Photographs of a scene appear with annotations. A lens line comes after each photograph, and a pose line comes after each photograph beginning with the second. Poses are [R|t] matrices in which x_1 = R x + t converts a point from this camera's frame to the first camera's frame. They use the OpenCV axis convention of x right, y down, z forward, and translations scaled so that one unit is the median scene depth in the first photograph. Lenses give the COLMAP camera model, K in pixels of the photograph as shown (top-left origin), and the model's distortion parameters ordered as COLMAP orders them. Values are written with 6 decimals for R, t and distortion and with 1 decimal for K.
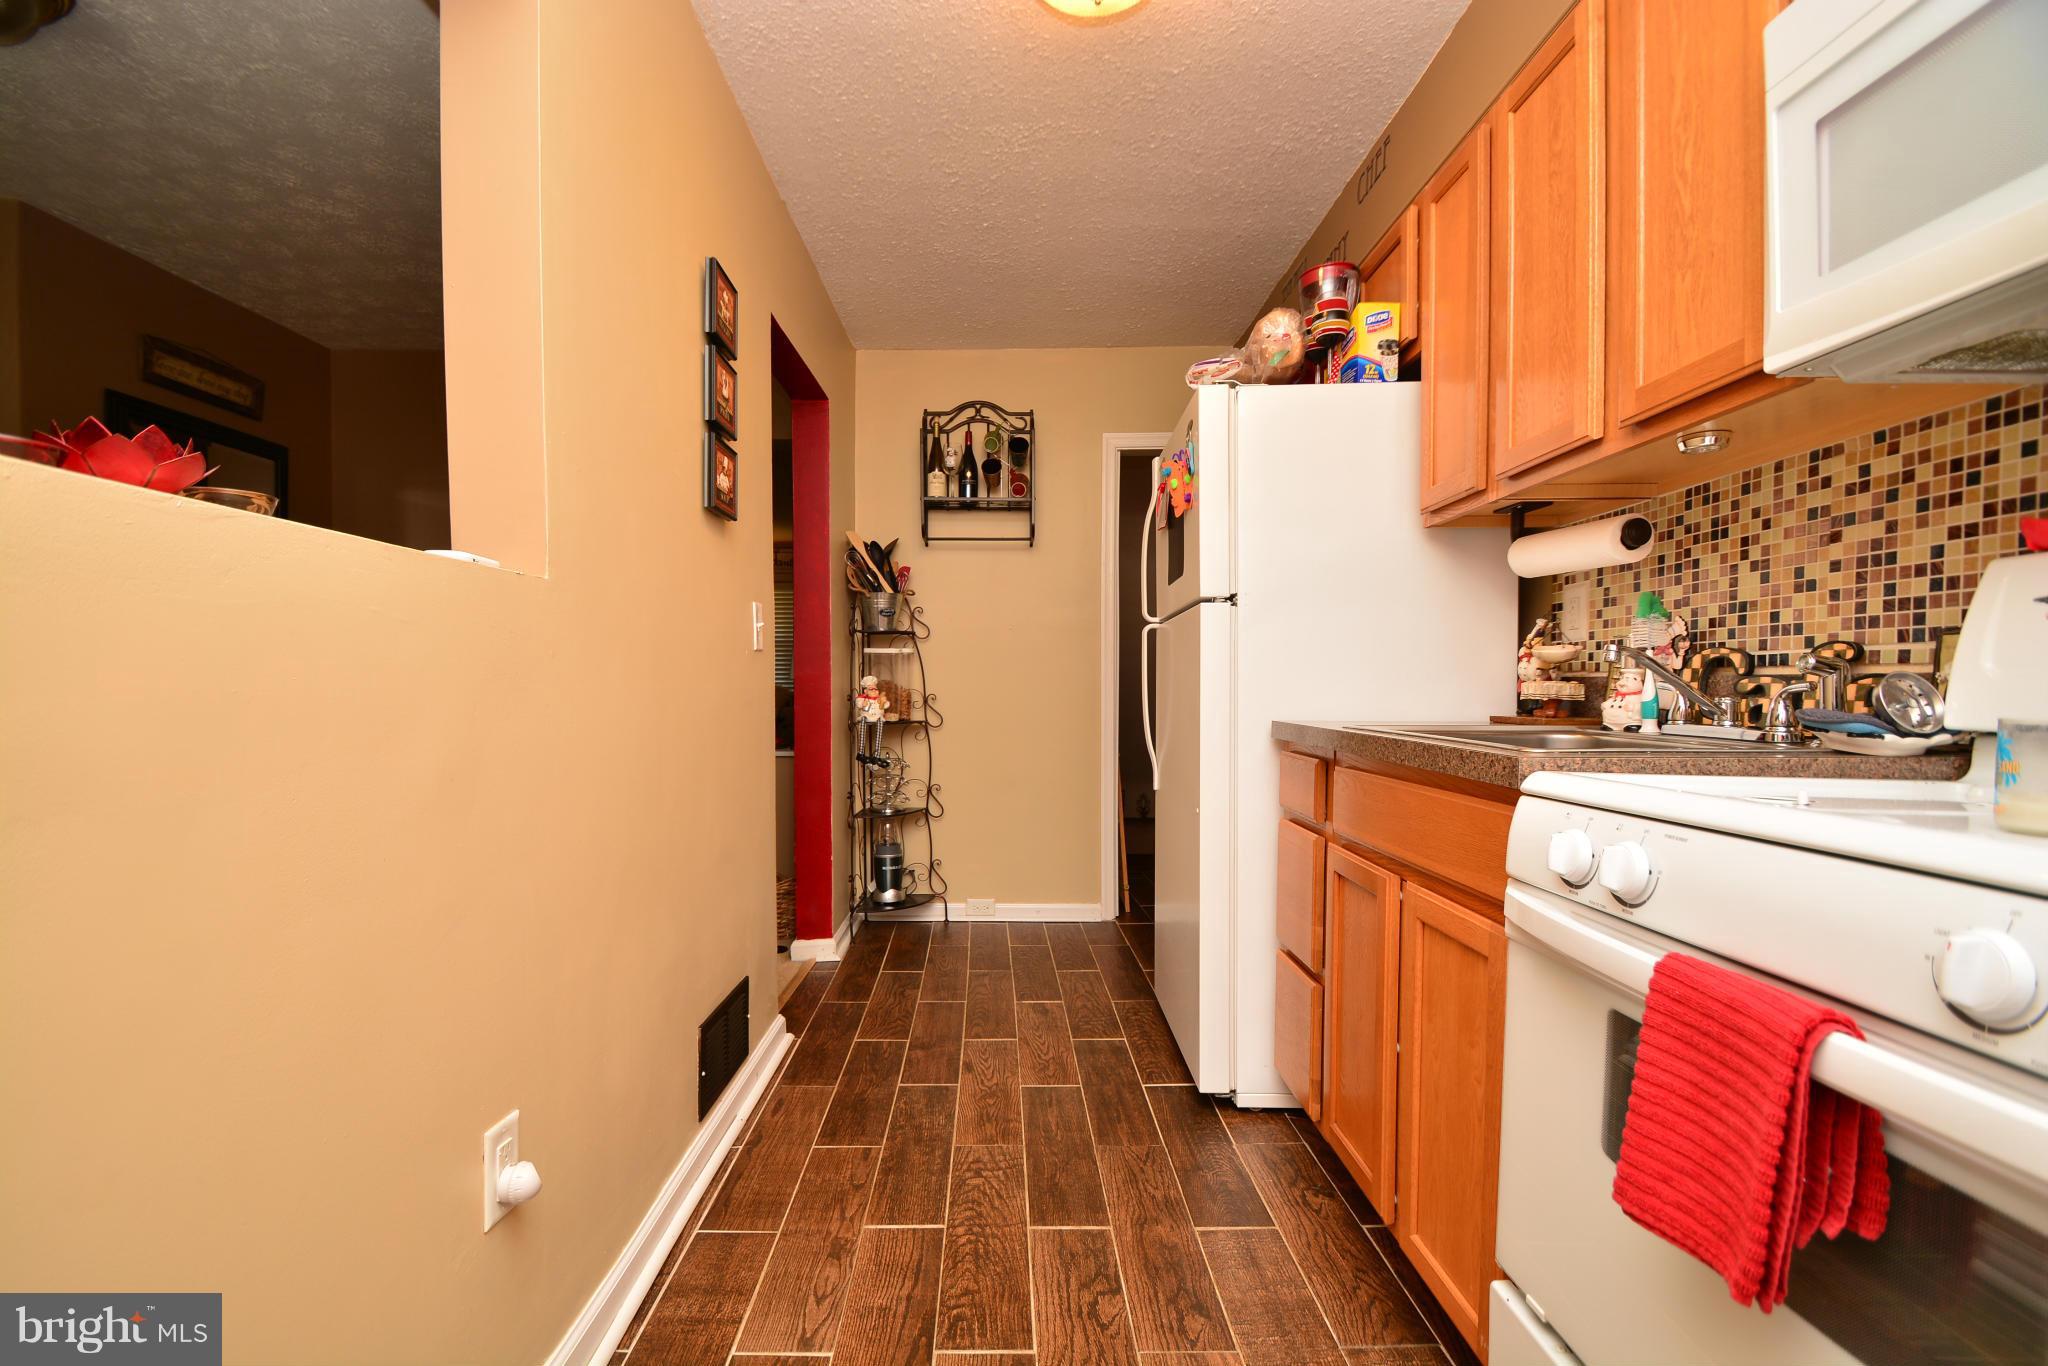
lens RADIAL K [[897.7, 0, 990.1], [0, 897.7, 713.1], [0, 0, 1]] dist [0.007378, -0.012453]
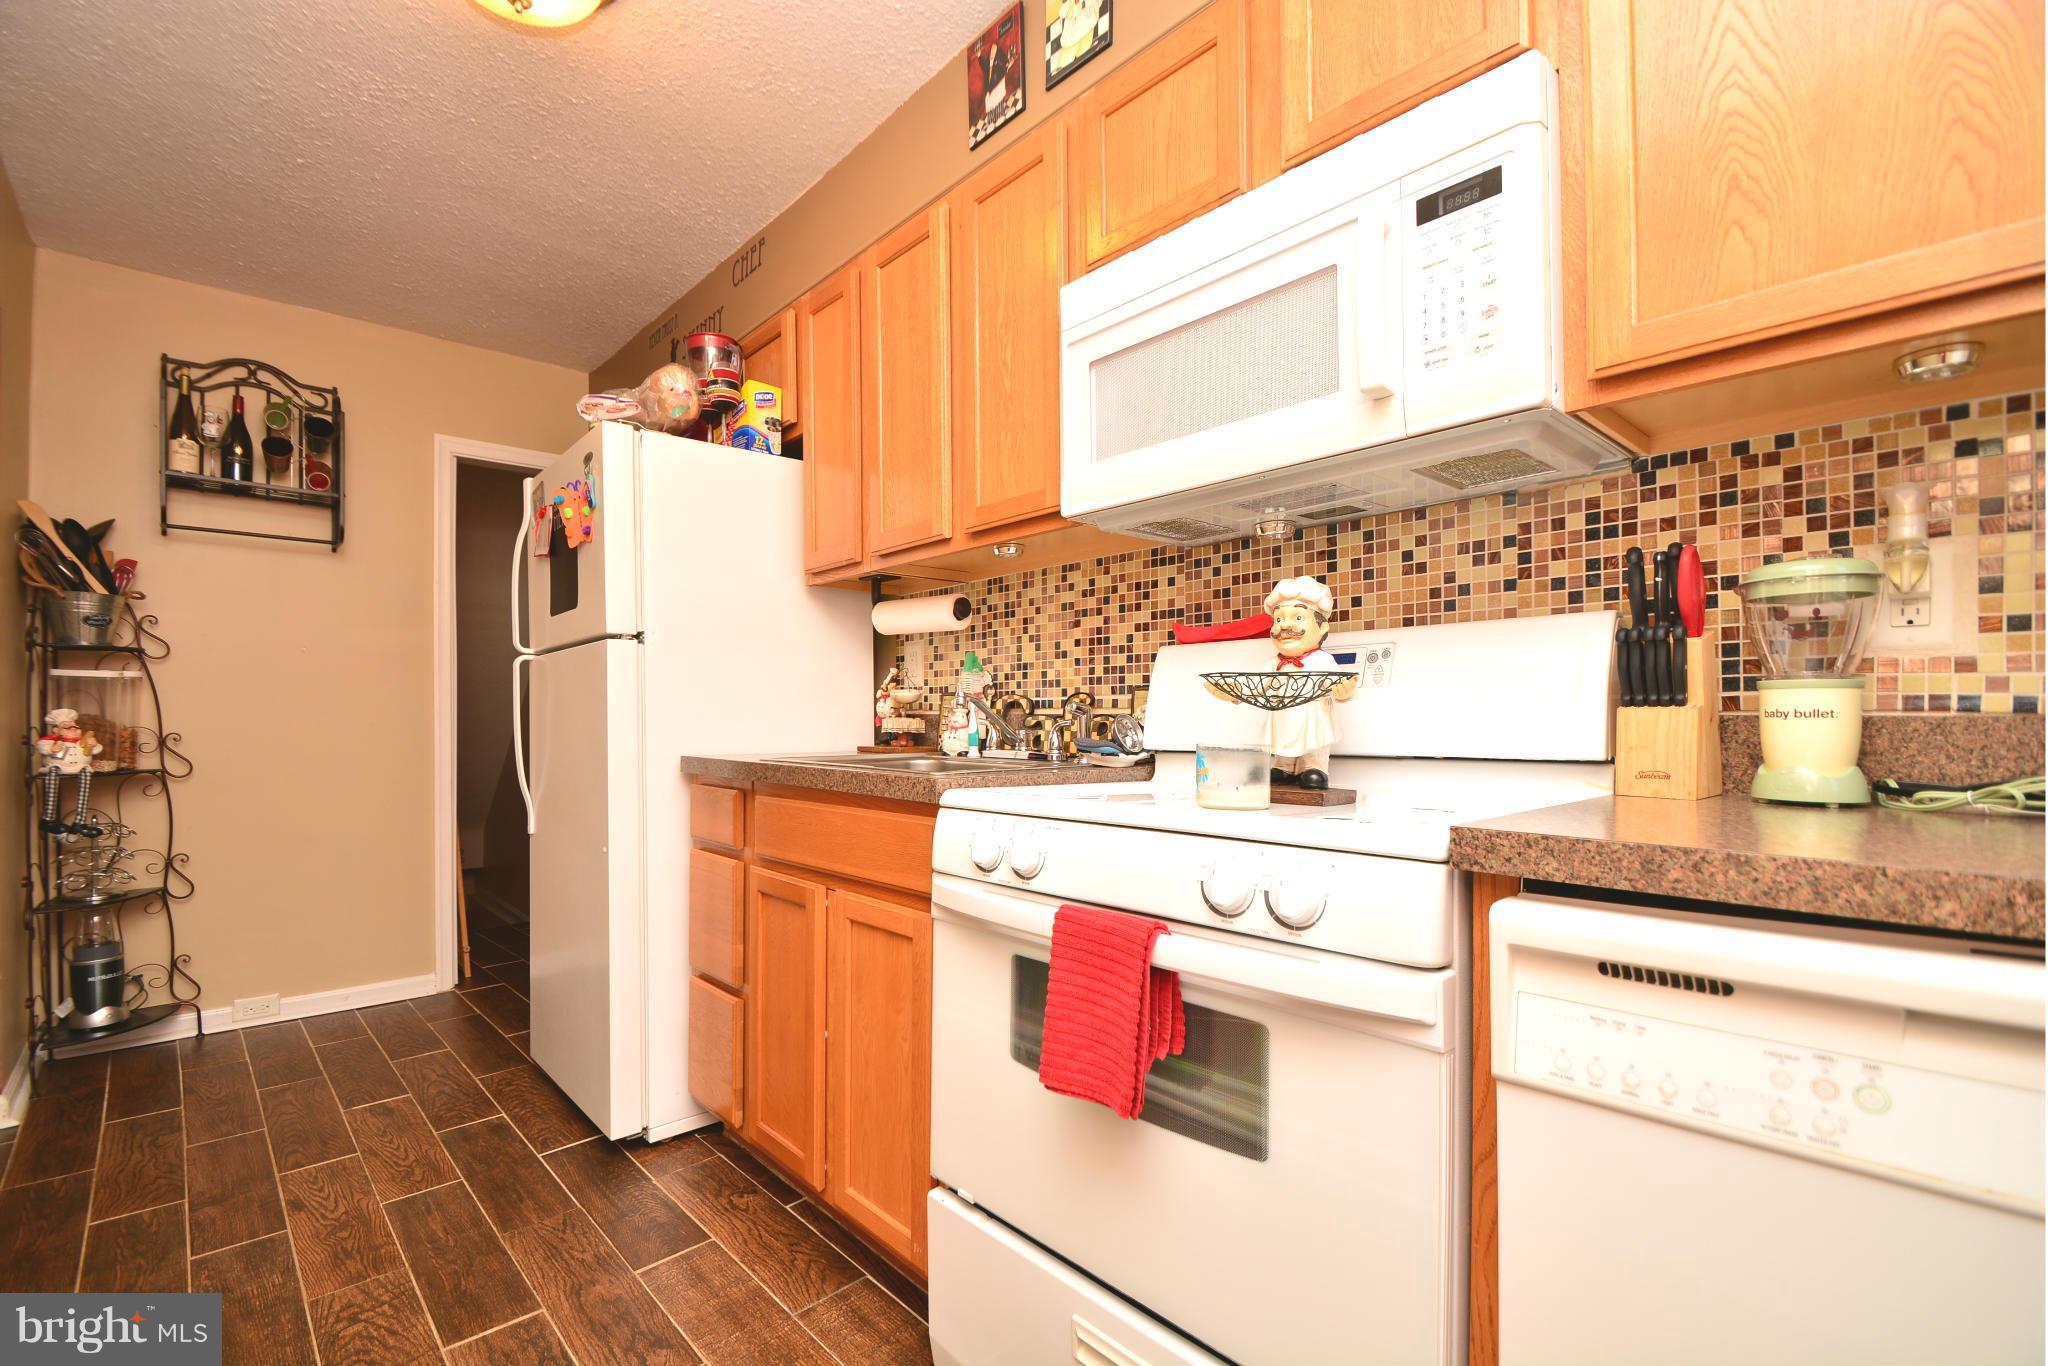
lens RADIAL K [[897.7, 0, 992.1], [0, 897.7, 711.8], [0, 0, 1]] dist [0.007378, -0.012453]
pose [[0.735874, 0.002071, 0.677115, -0.153547], [0.022454, 0.999371, -0.027459, -0.007124], [-0.676746, 0.035411, 0.735365, -0.014632]]
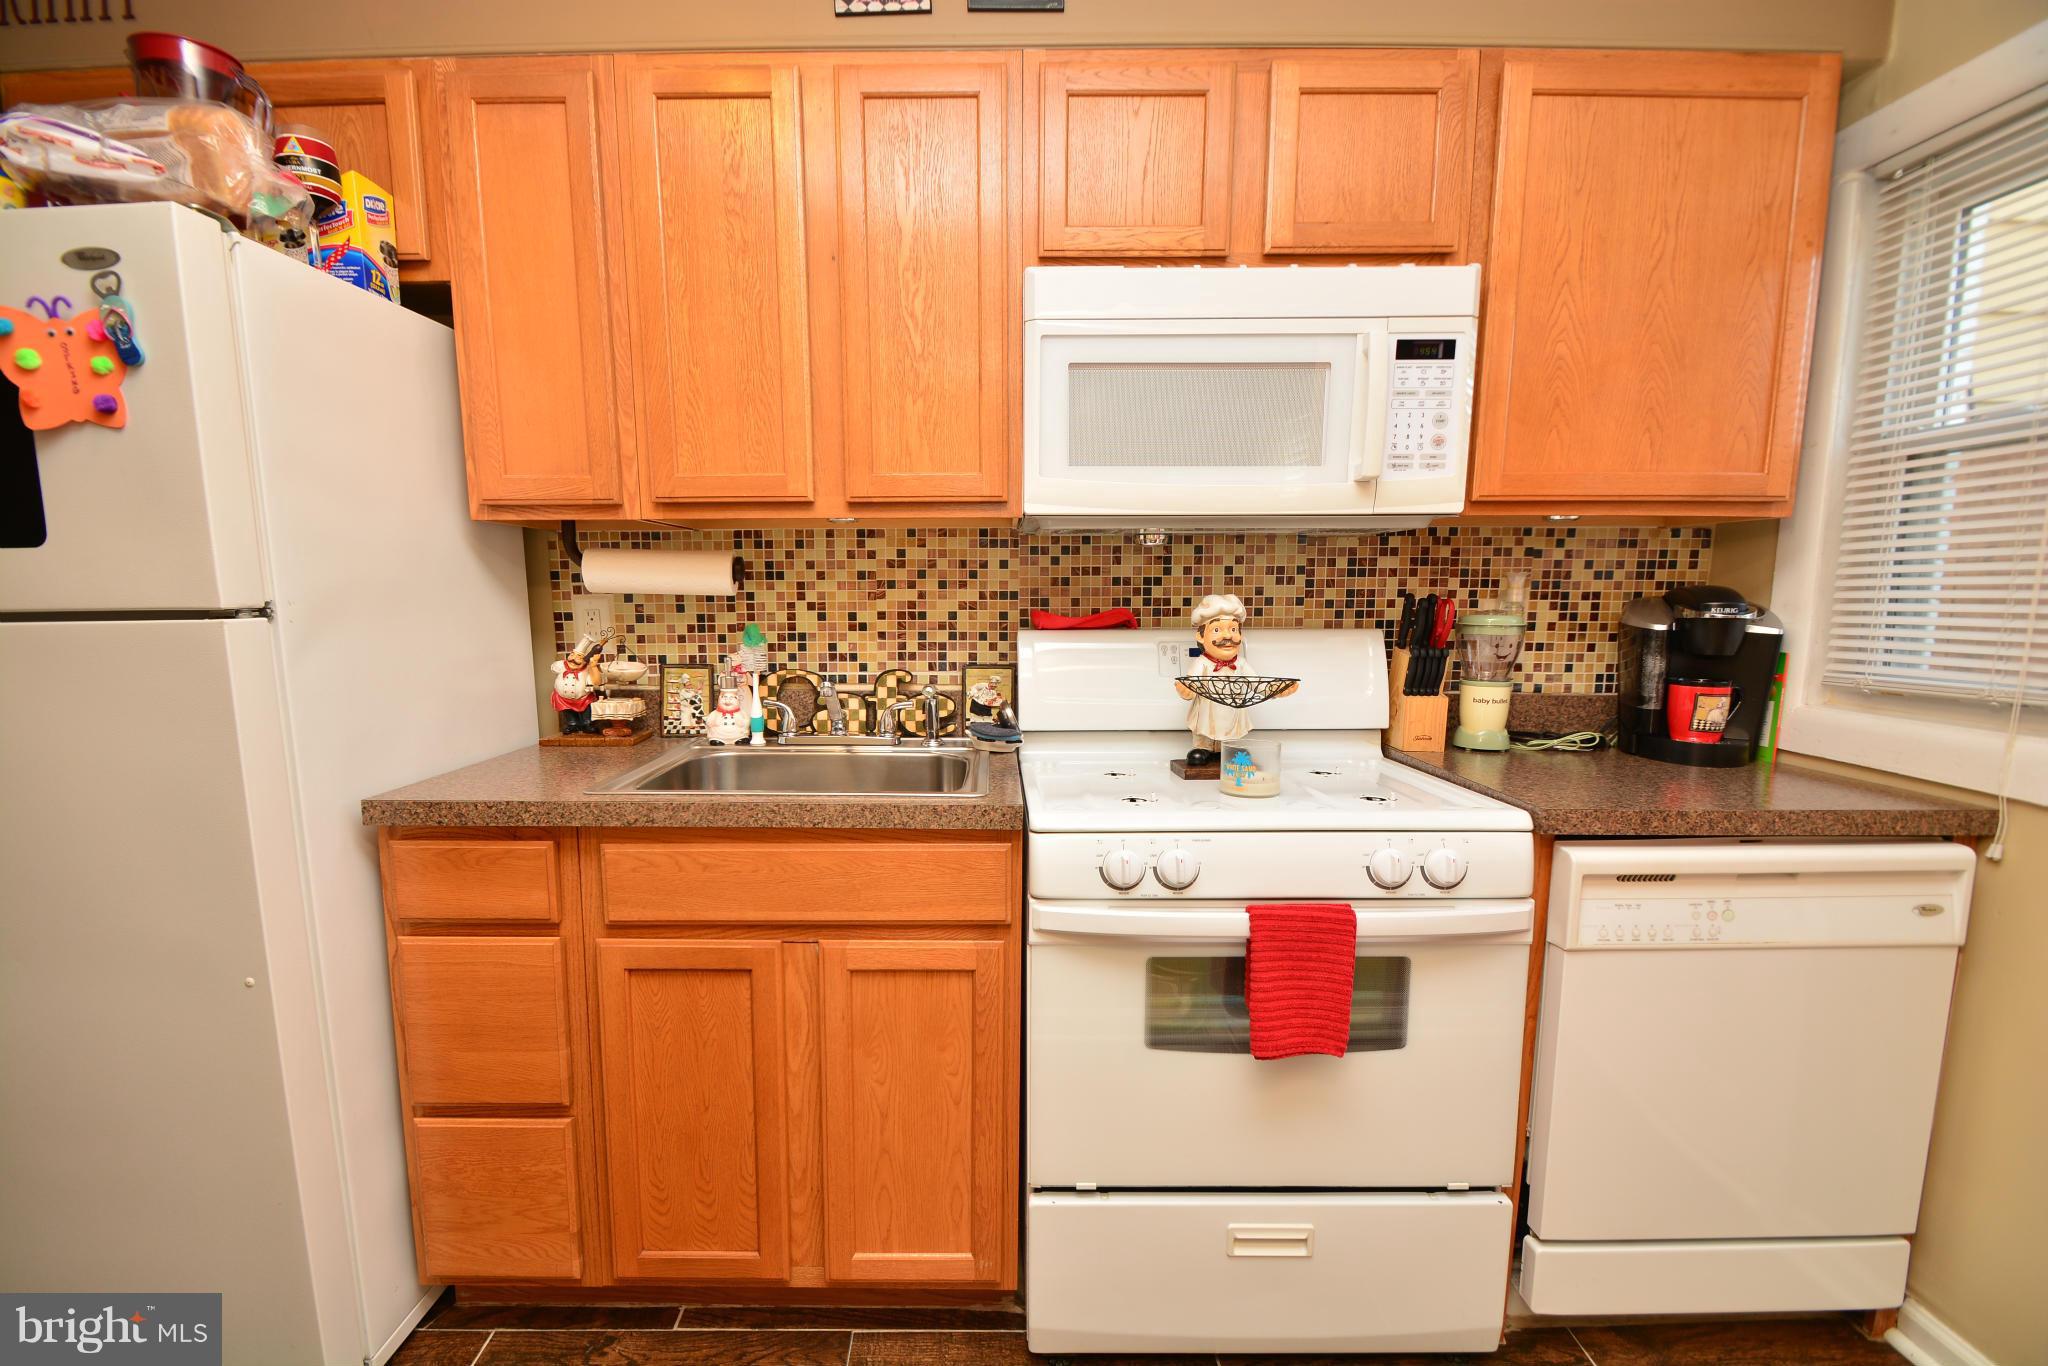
lens RADIAL K [[897.7, 0, 995.5], [0, 897.7, 713.3], [0, 0, 1]] dist [0.007378, -0.012453]
pose [[-0.016879, -0.133125, 0.990955, -0.405946], [0.028709, 0.990623, 0.133570, -0.156307], [-0.999445, 0.030704, -0.012899, 0.669907]]
